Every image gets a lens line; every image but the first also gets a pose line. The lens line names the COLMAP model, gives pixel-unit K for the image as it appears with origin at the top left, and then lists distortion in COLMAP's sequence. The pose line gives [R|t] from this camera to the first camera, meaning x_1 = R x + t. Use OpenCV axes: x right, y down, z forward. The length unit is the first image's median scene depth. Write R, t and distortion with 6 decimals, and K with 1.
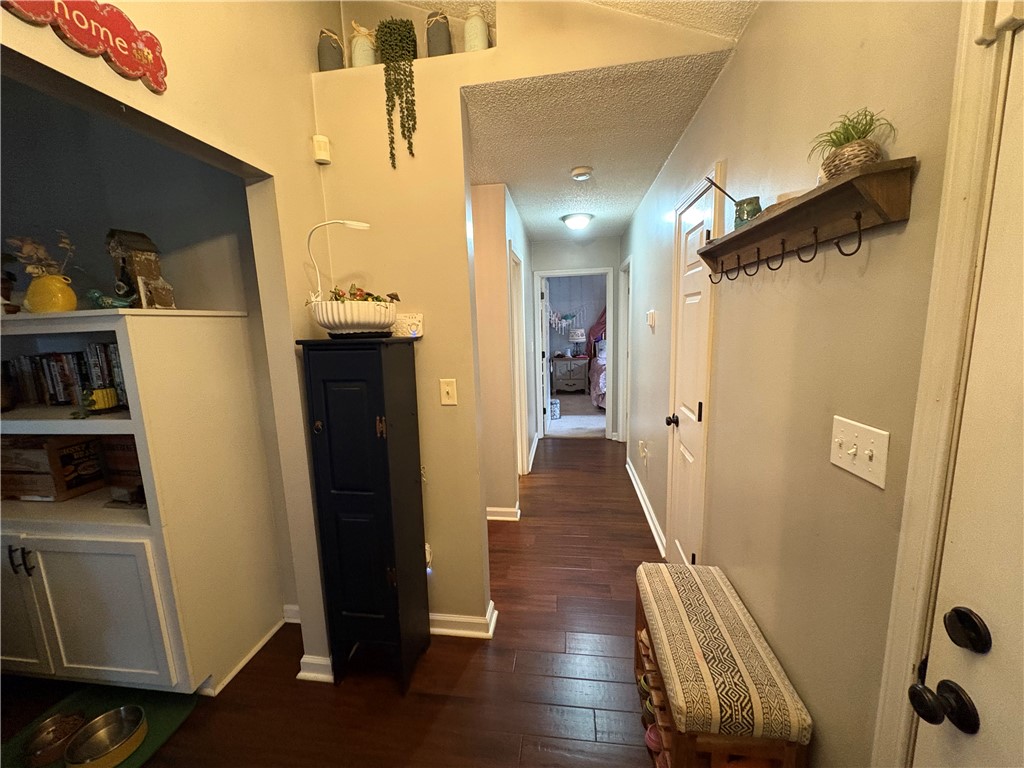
lens RADIAL K [[410.3, 0, 512.0], [0, 410.3, 384.0], [0, 0, 1]] dist [0.000563, -0.000135]
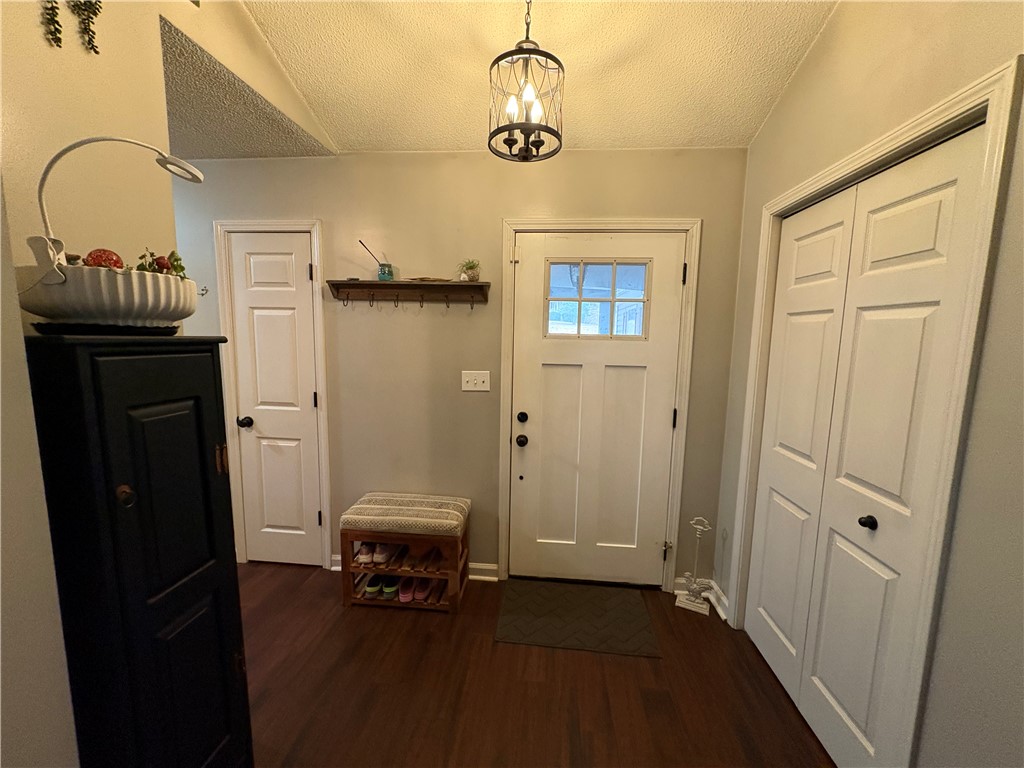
lens RADIAL K [[410.3, 0, 512.0], [0, 410.3, 384.0], [0, 0, 1]] dist [0.000563, -0.000135]
pose [[-0.056190, -0.082170, 0.995033, -1.151533], [0.138735, 0.986297, 0.089283, -0.019174], [-0.988734, 0.143062, -0.044020, 0.546833]]
